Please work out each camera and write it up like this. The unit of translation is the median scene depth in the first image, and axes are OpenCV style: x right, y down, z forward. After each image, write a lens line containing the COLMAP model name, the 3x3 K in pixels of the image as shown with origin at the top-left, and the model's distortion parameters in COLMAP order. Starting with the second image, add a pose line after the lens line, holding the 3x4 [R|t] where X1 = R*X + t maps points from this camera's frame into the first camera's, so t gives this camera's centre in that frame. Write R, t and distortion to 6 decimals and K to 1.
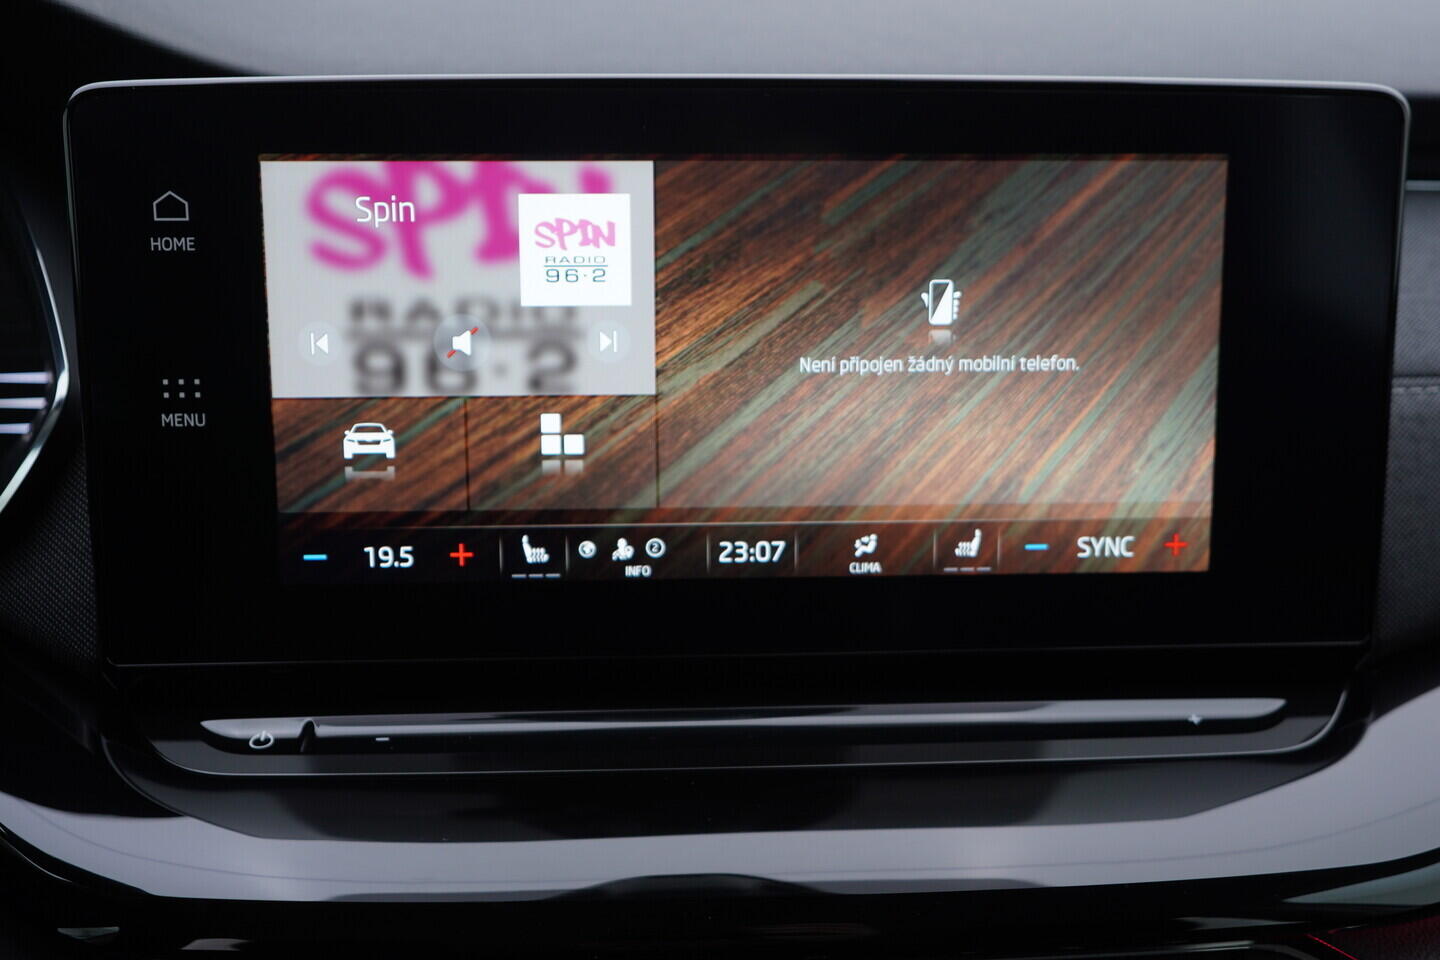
lens RADIAL K [[1503.8, 0, 686.2], [0, 1503.8, 482.8], [0, 0, 1]] dist [-0.000066, -0.002334]
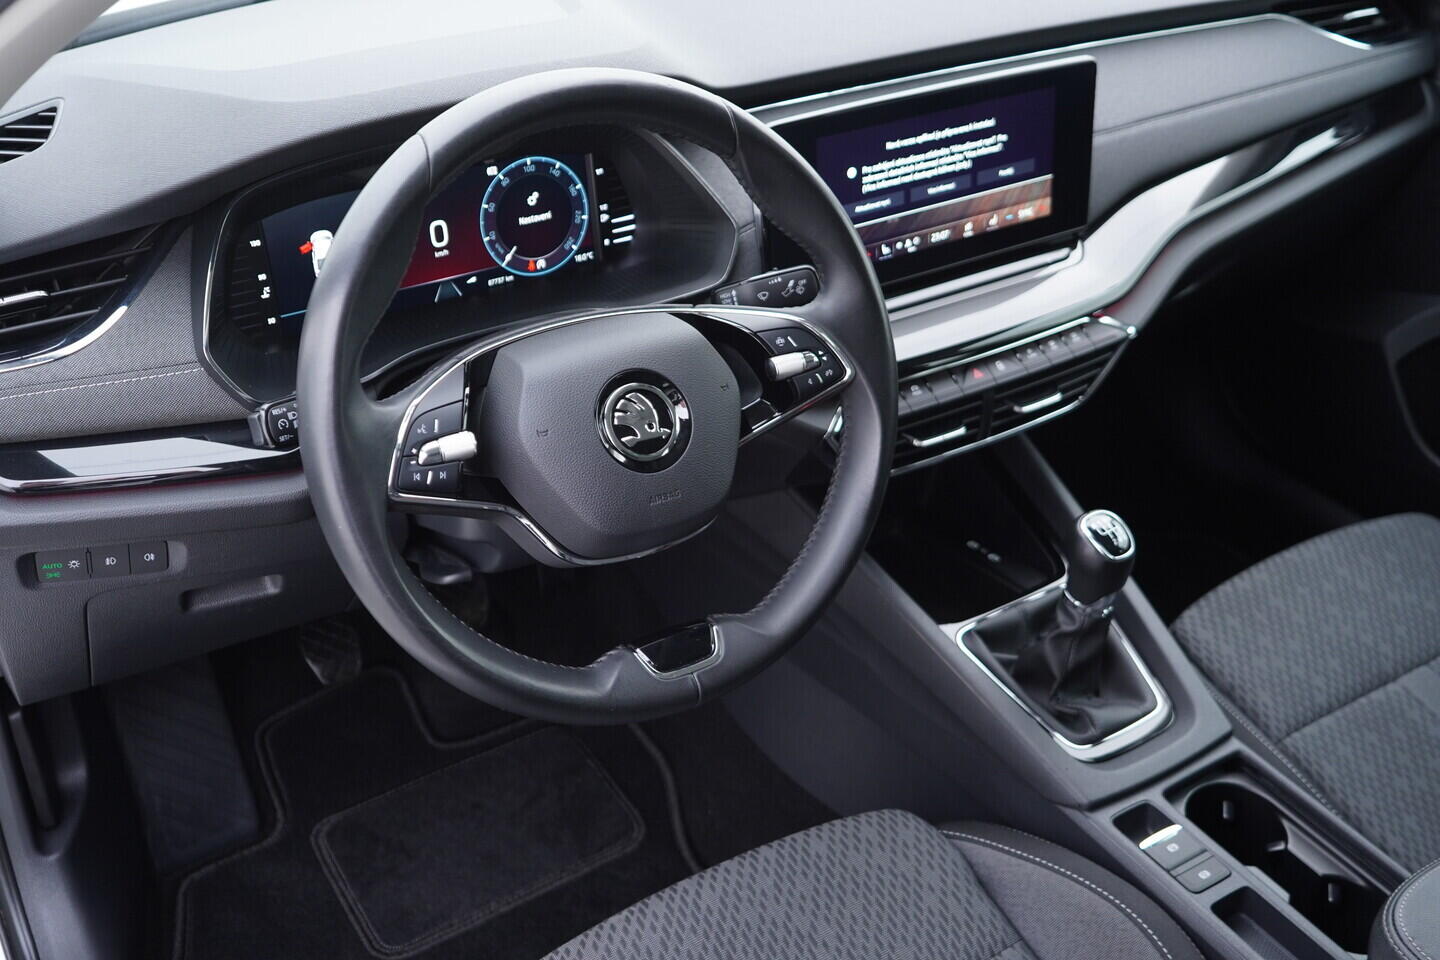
lens RADIAL K [[1471.7, 0, 720.0], [0, 1471.7, 480.0], [0, 0, 1]] dist [-0.004416, 0.024128]
pose [[0.867911, -0.262966, 0.421401, -1.812762], [0.129491, 0.938816, 0.319149, -0.523663], [-0.479543, -0.222425, 0.848861, -1.520179]]
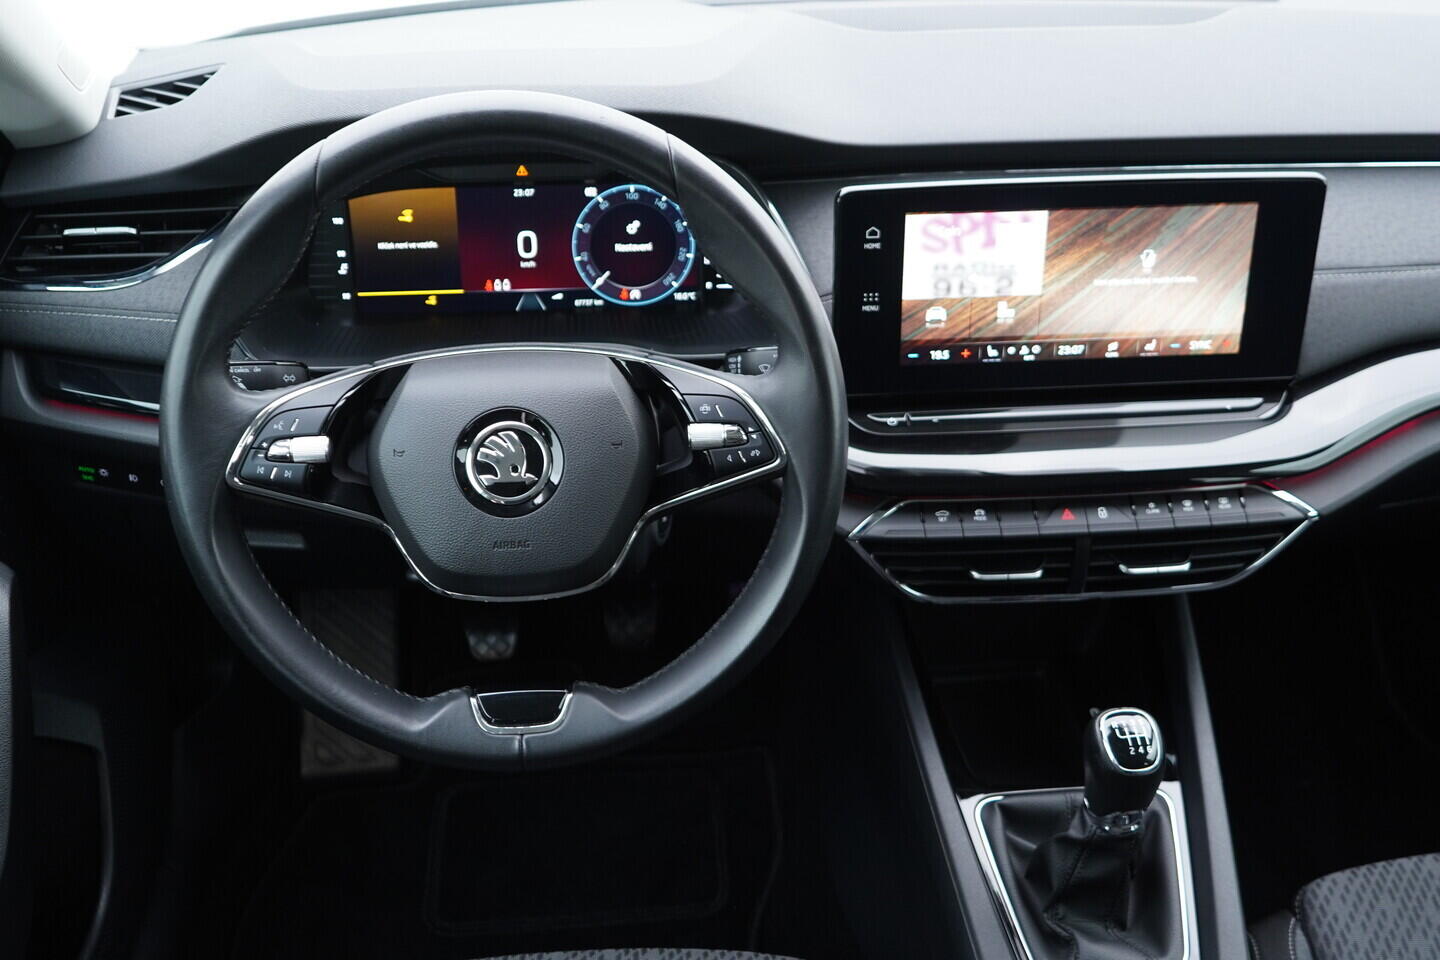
lens RADIAL K [[1471.7, 0, 720.0], [0, 1471.7, 480.0], [0, 0, 1]] dist [-0.004416, 0.024128]
pose [[0.999530, -0.018749, 0.024249, -0.667458], [0.011671, 0.964301, 0.264552, -0.443516], [-0.028343, -0.264145, 0.964067, -1.620928]]
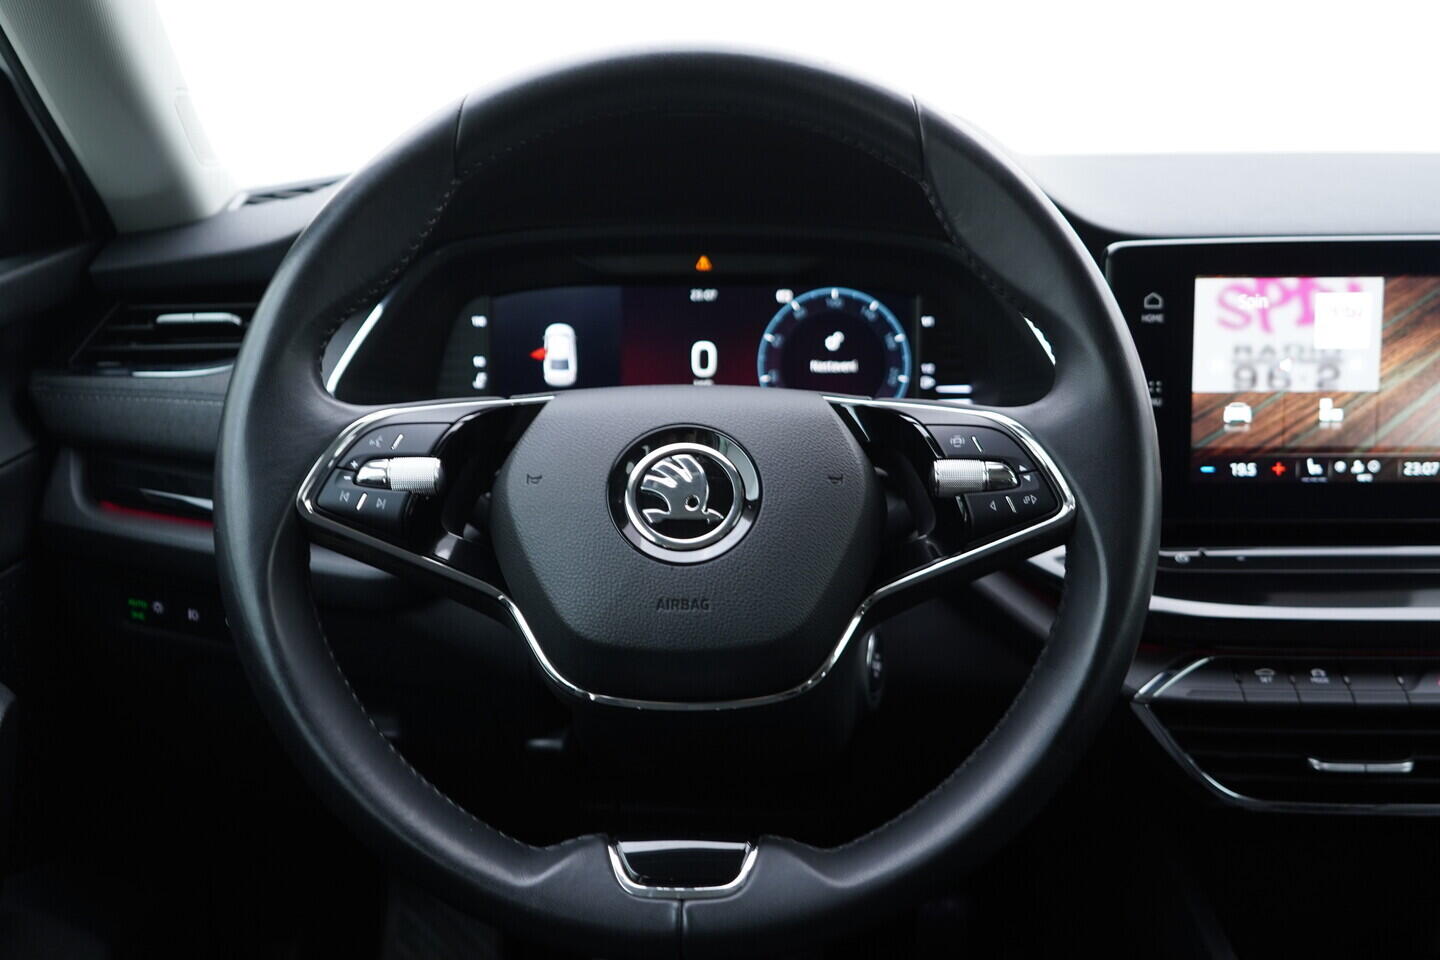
lens RADIAL K [[1471.7, 0, 720.0], [0, 1471.7, 480.0], [0, 0, 1]] dist [-0.004416, 0.024128]
pose [[0.998151, 0.004556, -0.060606, -0.795026], [-0.007222, 0.999012, -0.043845, 0.158102], [0.060346, 0.044202, 0.997198, -1.053457]]
